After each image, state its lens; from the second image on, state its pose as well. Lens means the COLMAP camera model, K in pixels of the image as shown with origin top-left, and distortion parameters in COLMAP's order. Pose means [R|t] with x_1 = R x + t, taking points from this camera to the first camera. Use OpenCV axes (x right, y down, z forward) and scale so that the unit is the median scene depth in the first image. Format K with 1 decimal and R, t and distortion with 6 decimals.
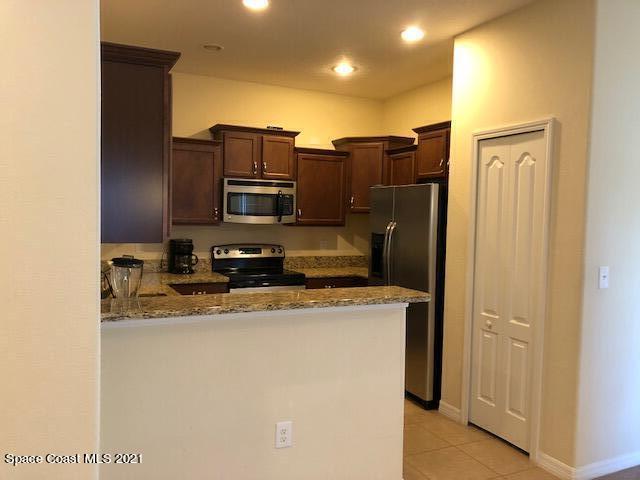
lens RADIAL K [[528.6, 0, 318.1], [0, 528.6, 238.8], [0, 0, 1]] dist [0.008149, 0.000625]
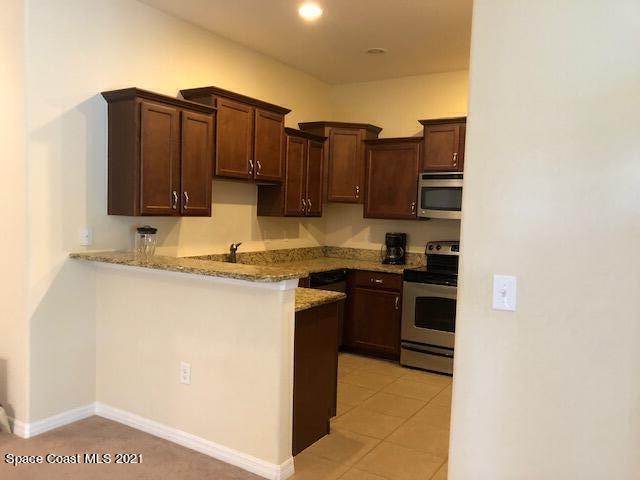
lens RADIAL K [[528.6, 0, 317.5], [0, 528.6, 240.9], [0, 0, 1]] dist [0.008149, 0.000625]
pose [[0.530051, 0.045727, -0.846732, 0.582446], [-0.059464, 0.998091, 0.016677, 0.009403], [0.845878, 0.041511, 0.531758, 0.299648]]
